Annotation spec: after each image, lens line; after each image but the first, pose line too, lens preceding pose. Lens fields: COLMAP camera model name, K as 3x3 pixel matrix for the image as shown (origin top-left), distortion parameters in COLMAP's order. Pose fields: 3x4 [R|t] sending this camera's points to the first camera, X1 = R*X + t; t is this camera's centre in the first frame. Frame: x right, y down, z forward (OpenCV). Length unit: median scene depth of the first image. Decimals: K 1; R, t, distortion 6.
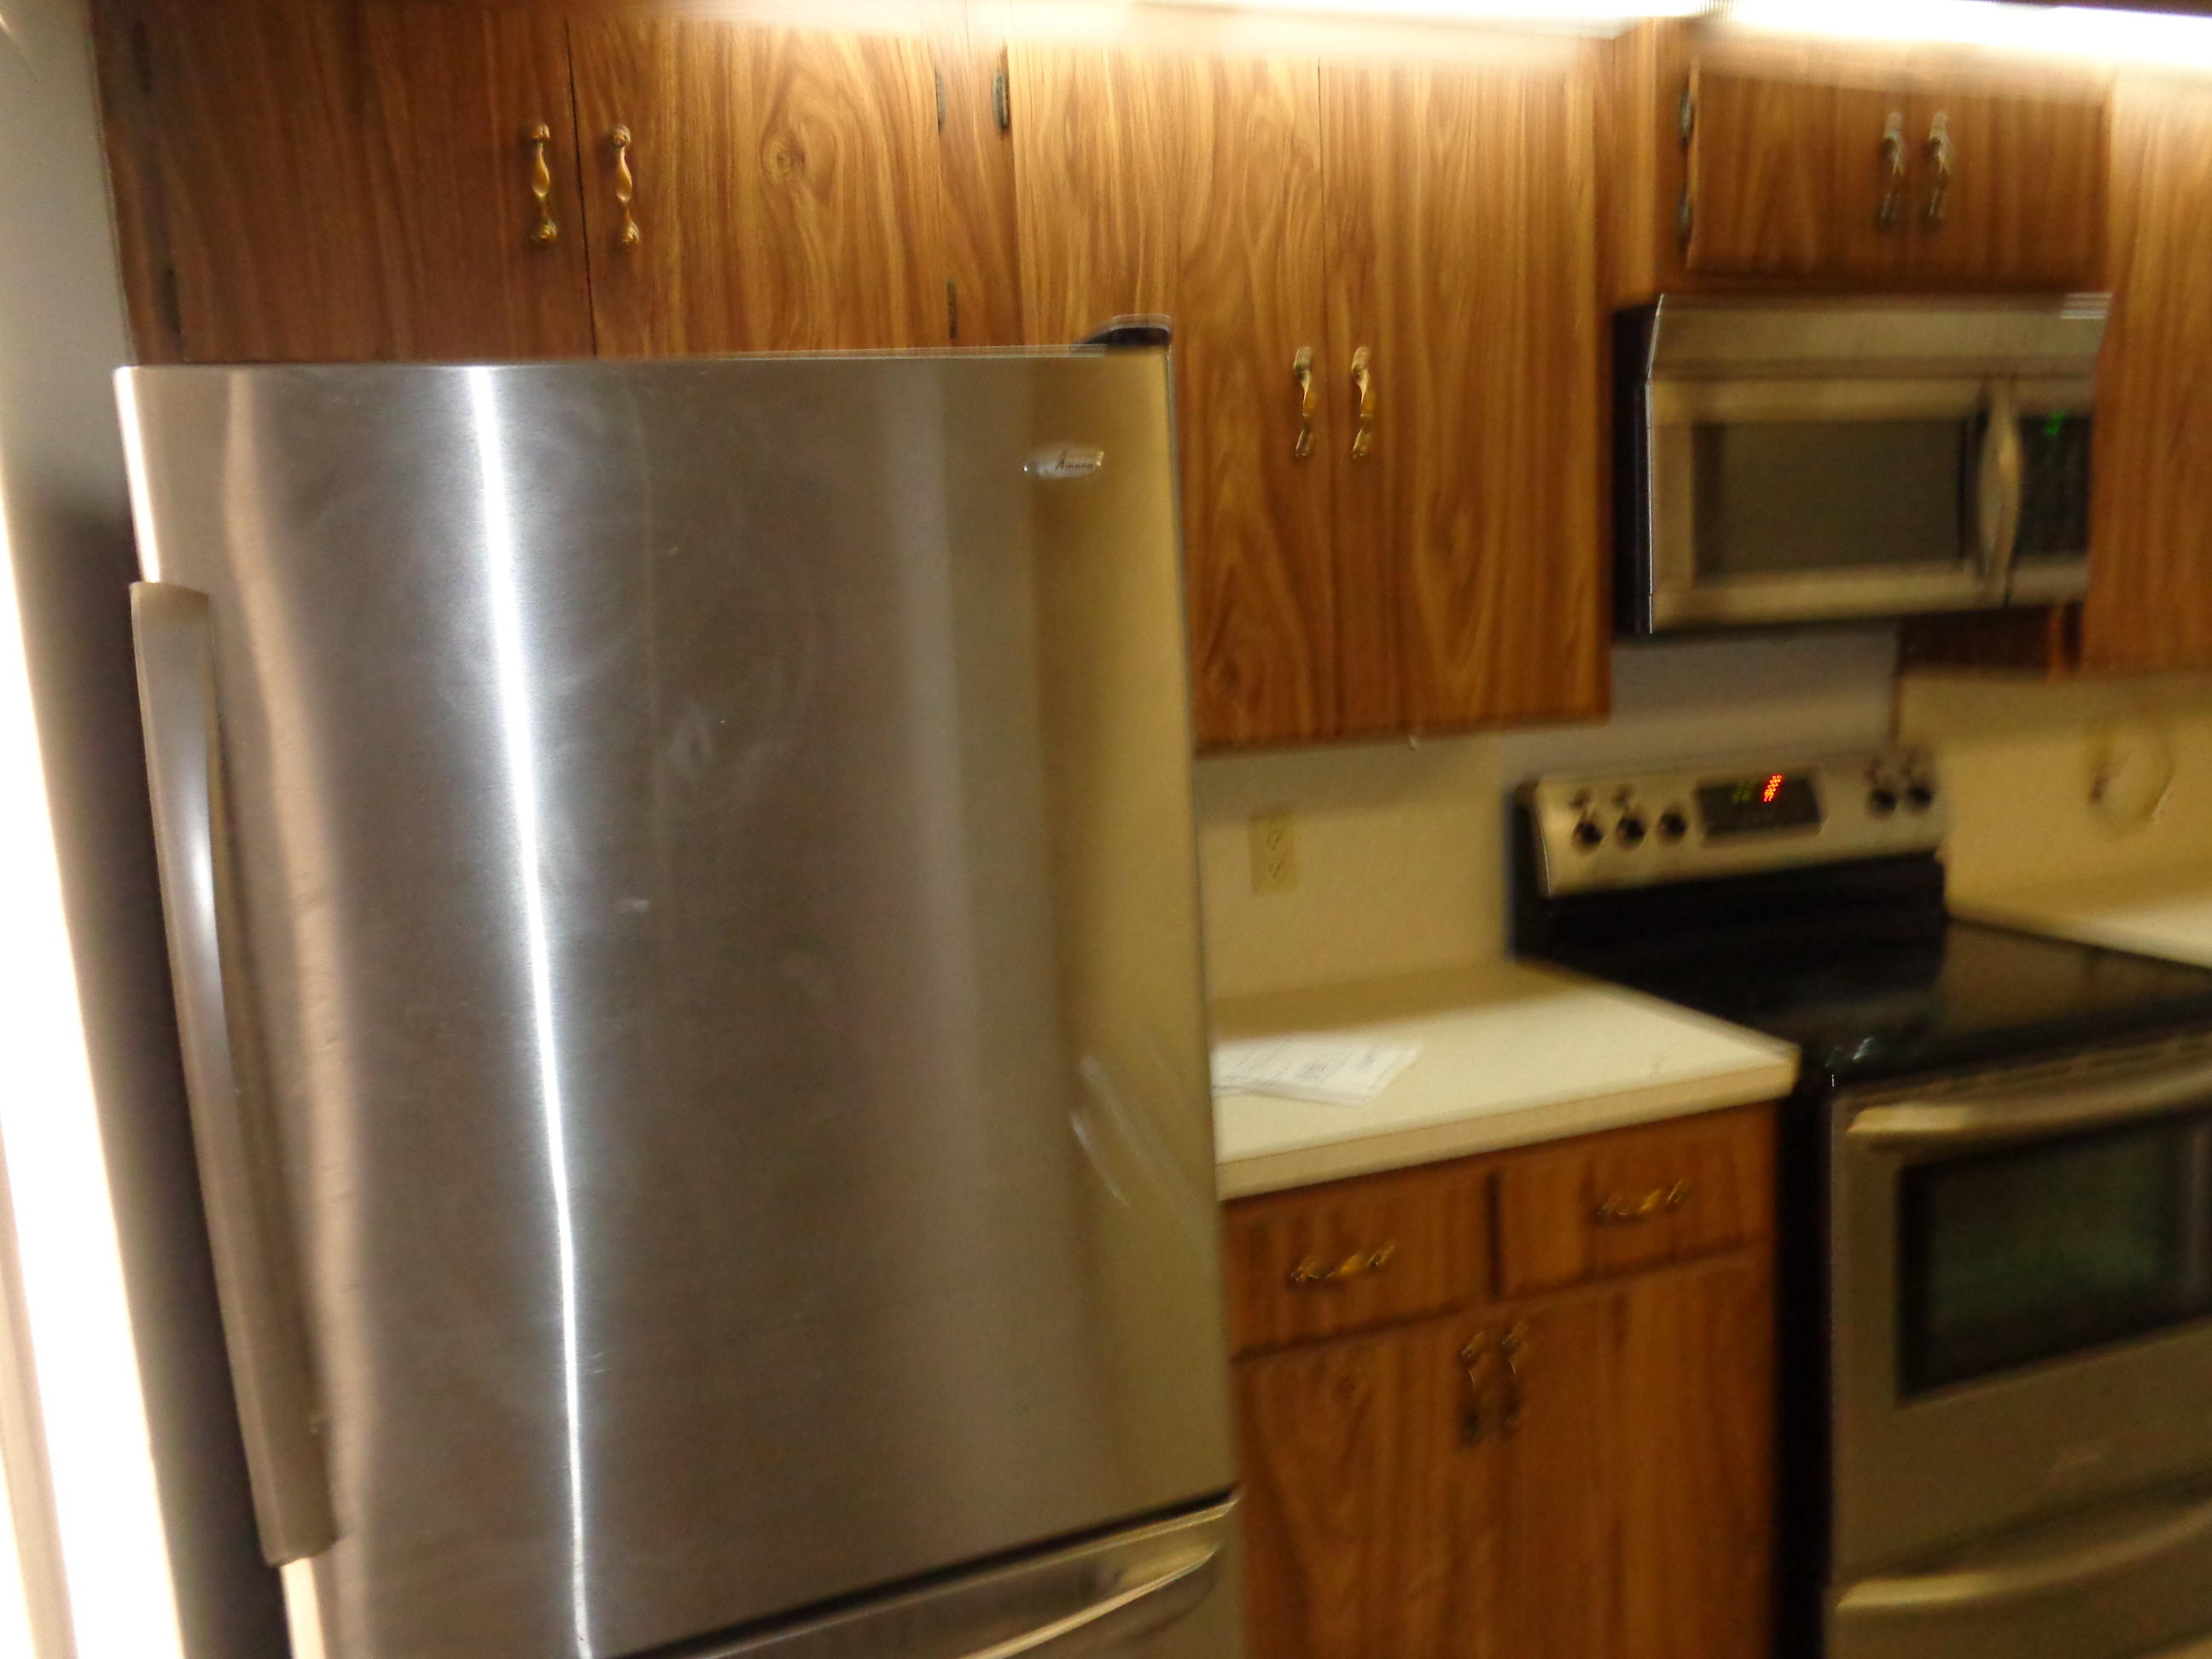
lens RADIAL K [[1612.7, 0, 1110.3], [0, 1612.7, 835.4], [0, 0, 1]] dist [-0.007501, 0.009084]
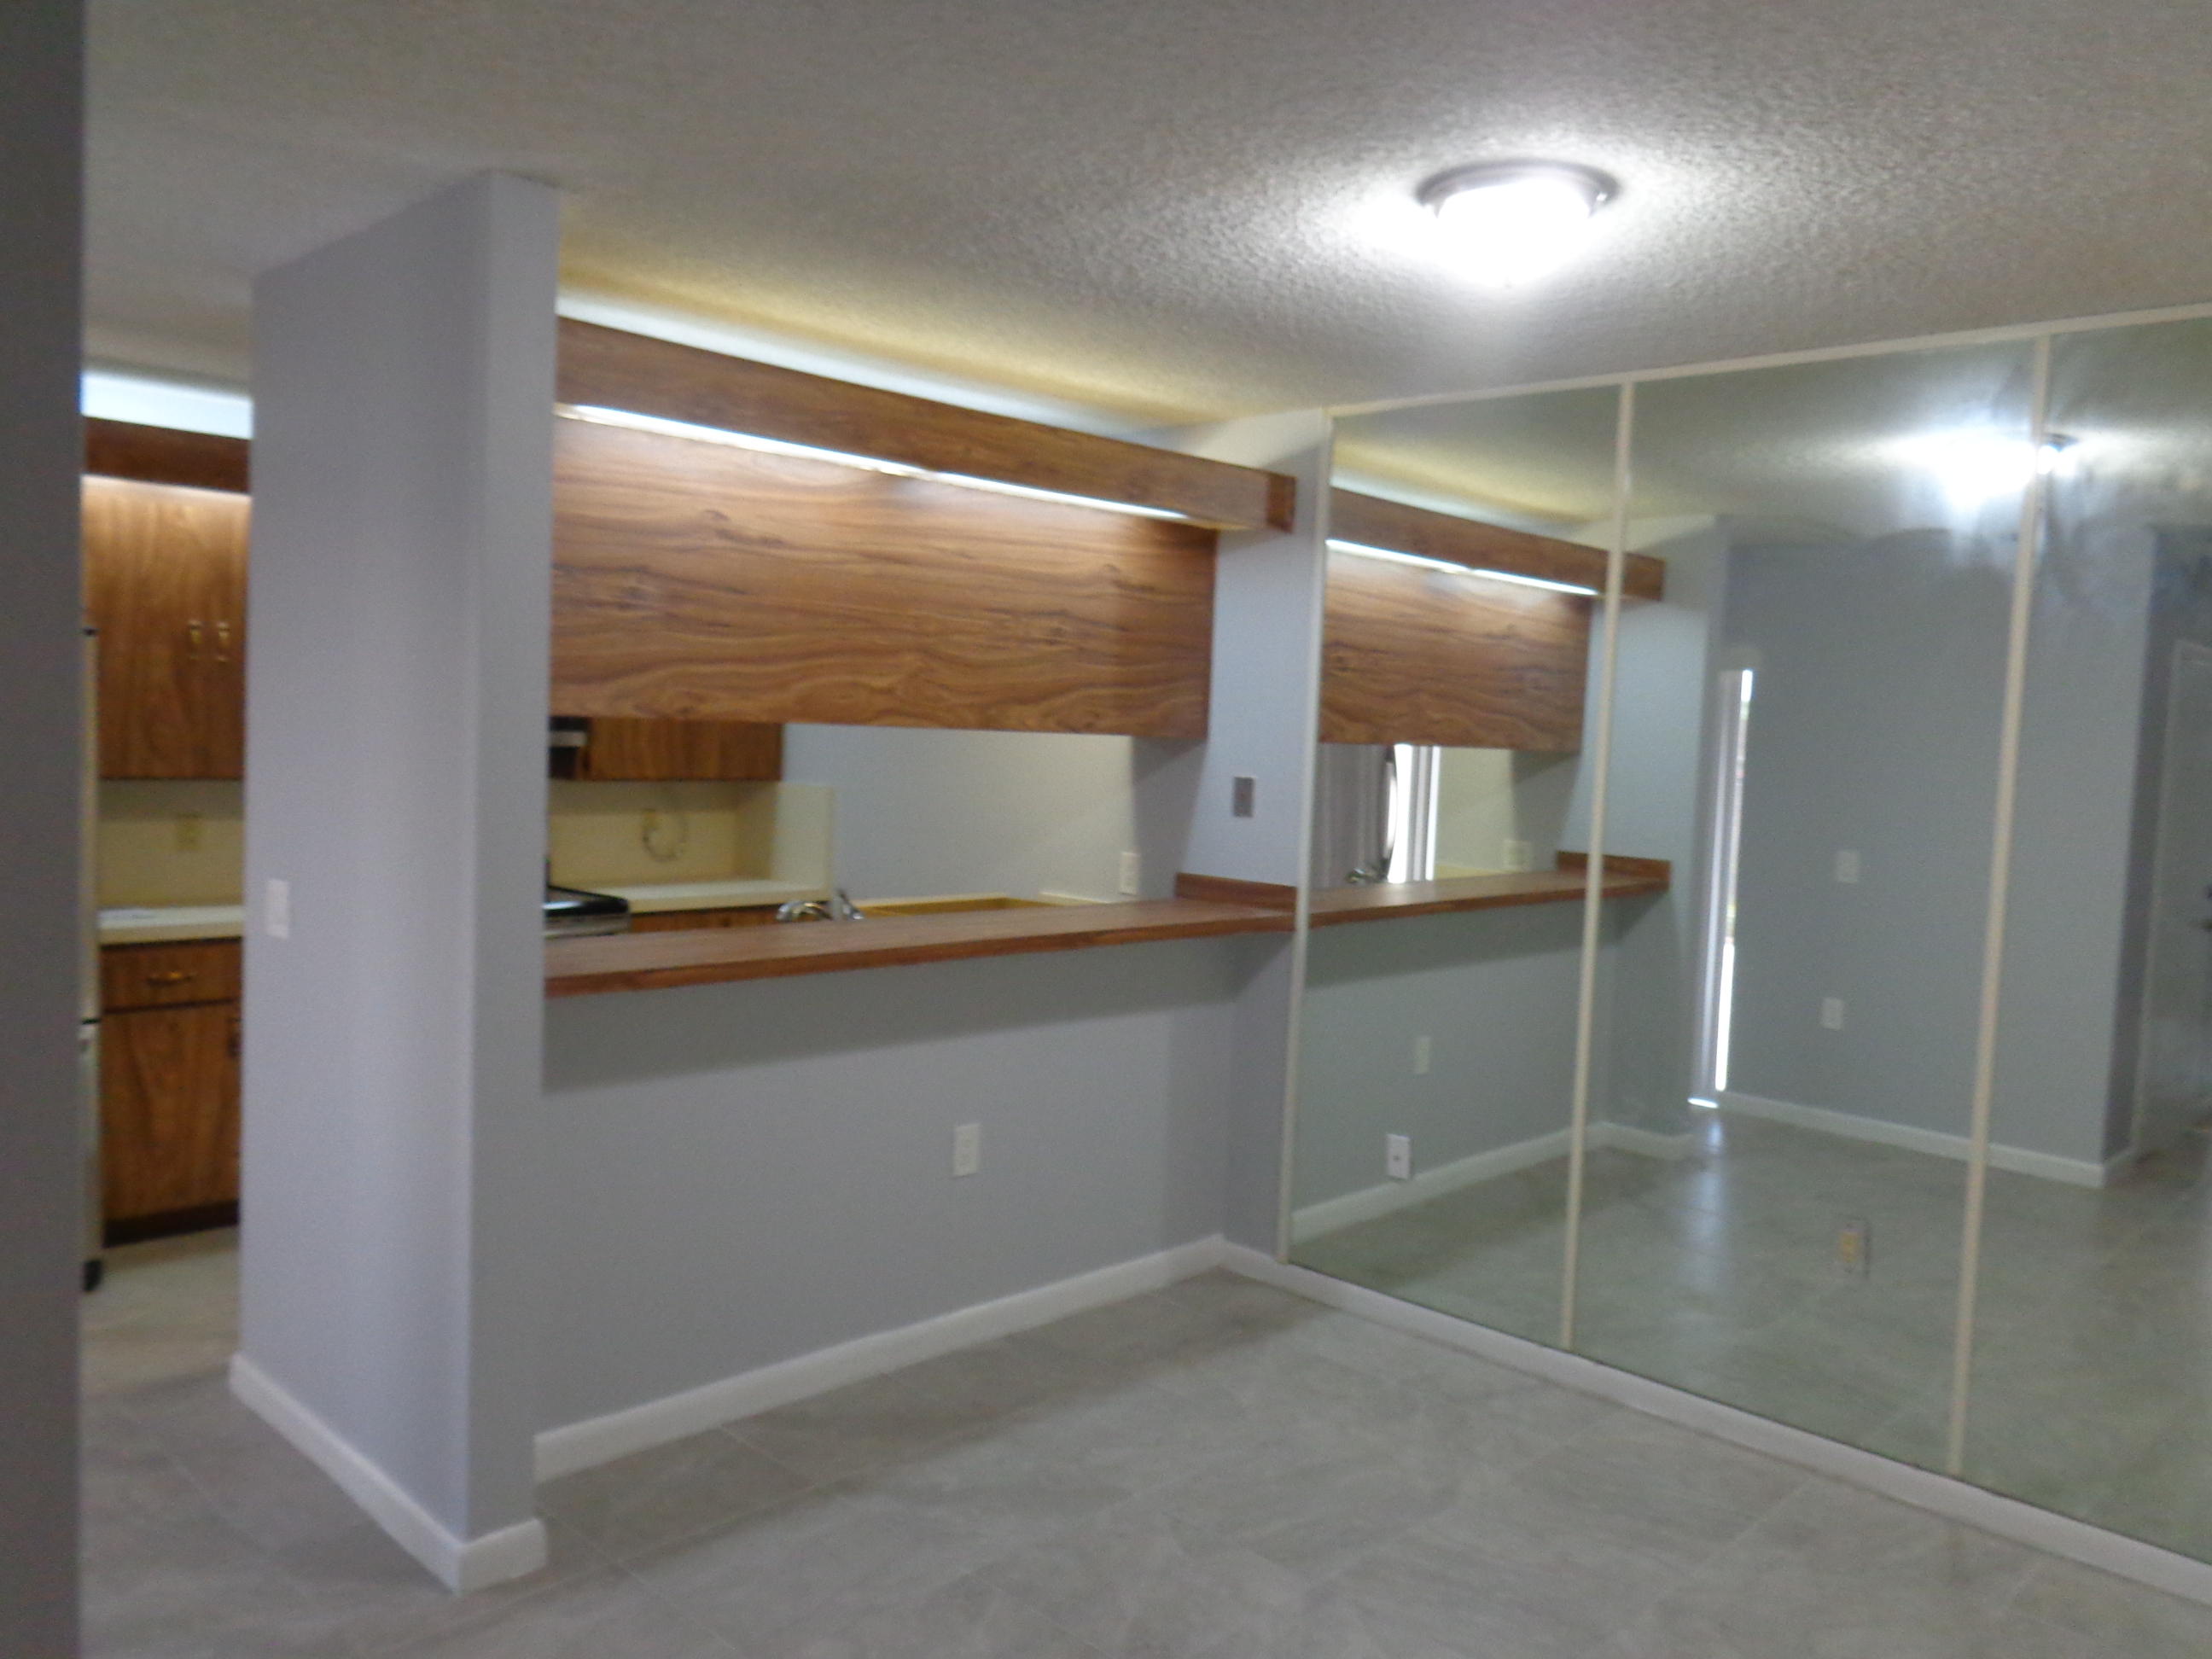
lens RADIAL K [[1612.7, 0, 1089.2], [0, 1612.7, 832.4], [0, 0, 1]] dist [-0.007501, 0.009084]
pose [[0.884073, 0.064335, 0.462899, 0.214241], [-0.031376, 0.996415, -0.078562, 0.176997], [-0.466294, 0.054930, 0.882923, -1.831719]]
